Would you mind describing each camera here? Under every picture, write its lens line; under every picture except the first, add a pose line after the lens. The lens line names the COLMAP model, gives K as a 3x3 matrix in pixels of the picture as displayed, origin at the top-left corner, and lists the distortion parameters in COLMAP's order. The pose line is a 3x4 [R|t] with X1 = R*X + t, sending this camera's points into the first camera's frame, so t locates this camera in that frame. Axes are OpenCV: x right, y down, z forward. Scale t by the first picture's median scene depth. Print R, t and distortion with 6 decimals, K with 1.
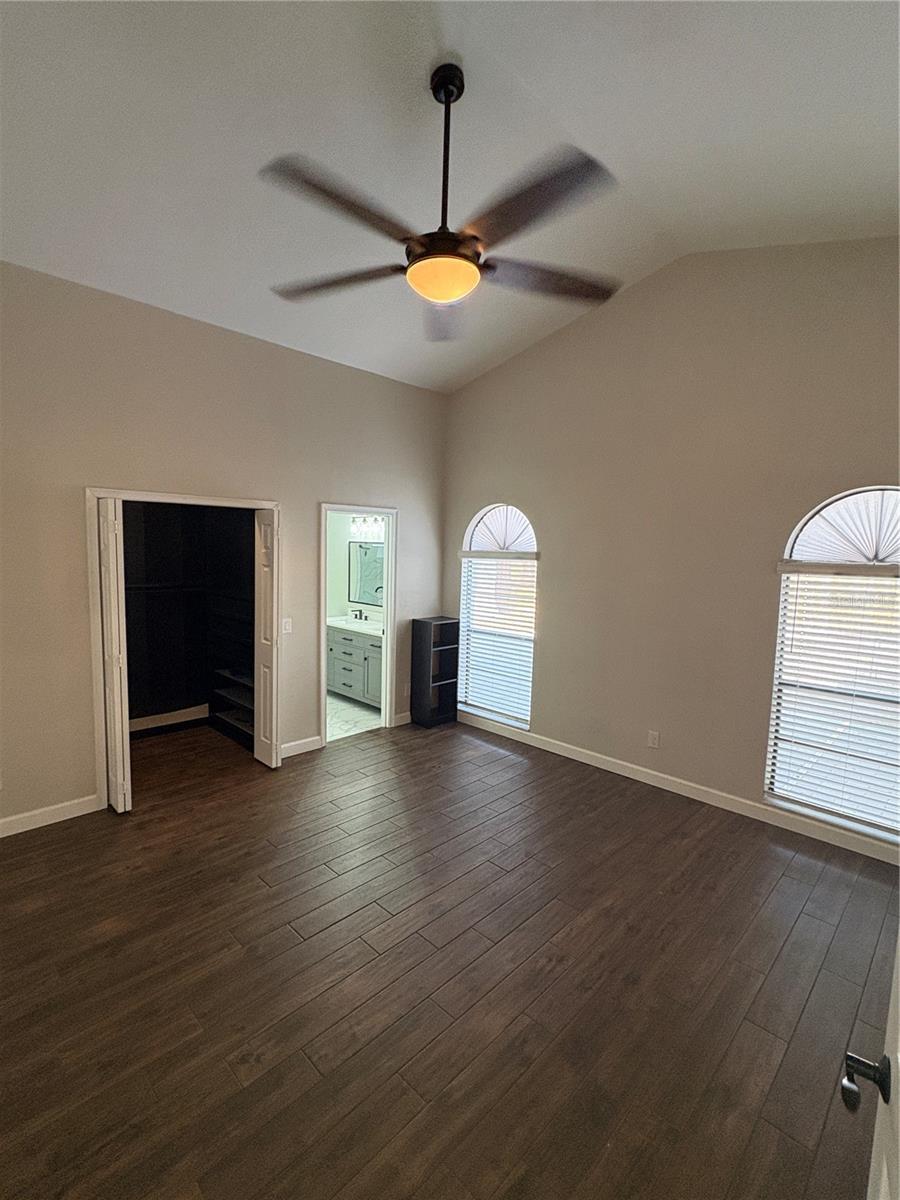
lens RADIAL K [[551.0, 0, 450.0], [0, 551.0, 600.0], [0, 0, 1]] dist [0.001238, 0.000070]
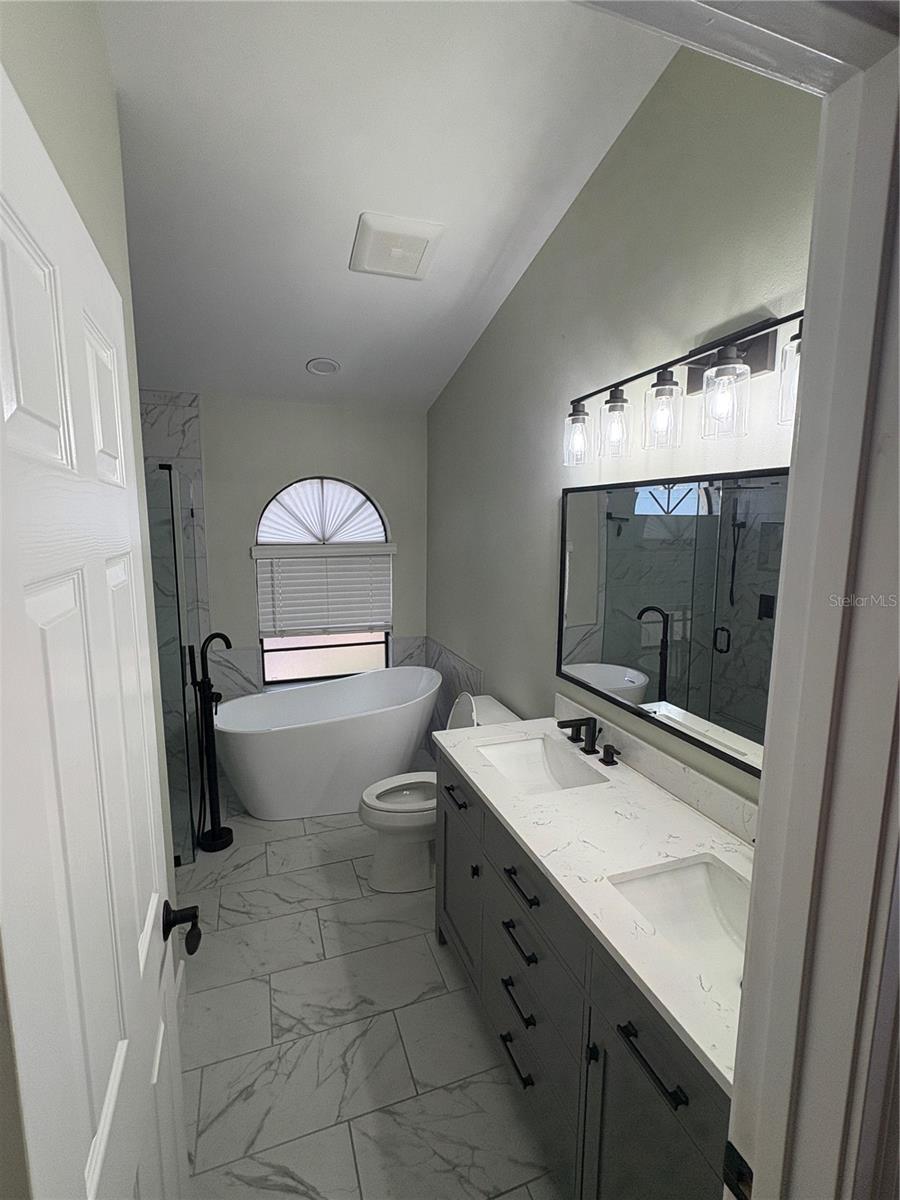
lens RADIAL K [[551.0, 0, 450.0], [0, 551.0, 600.0], [0, 0, 1]] dist [0.001238, 0.000070]
pose [[0.900742, 0.042040, -0.432315, -0.104690], [-0.026733, 0.998784, 0.041427, -0.055970], [0.433531, -0.025758, 0.900771, 0.696314]]
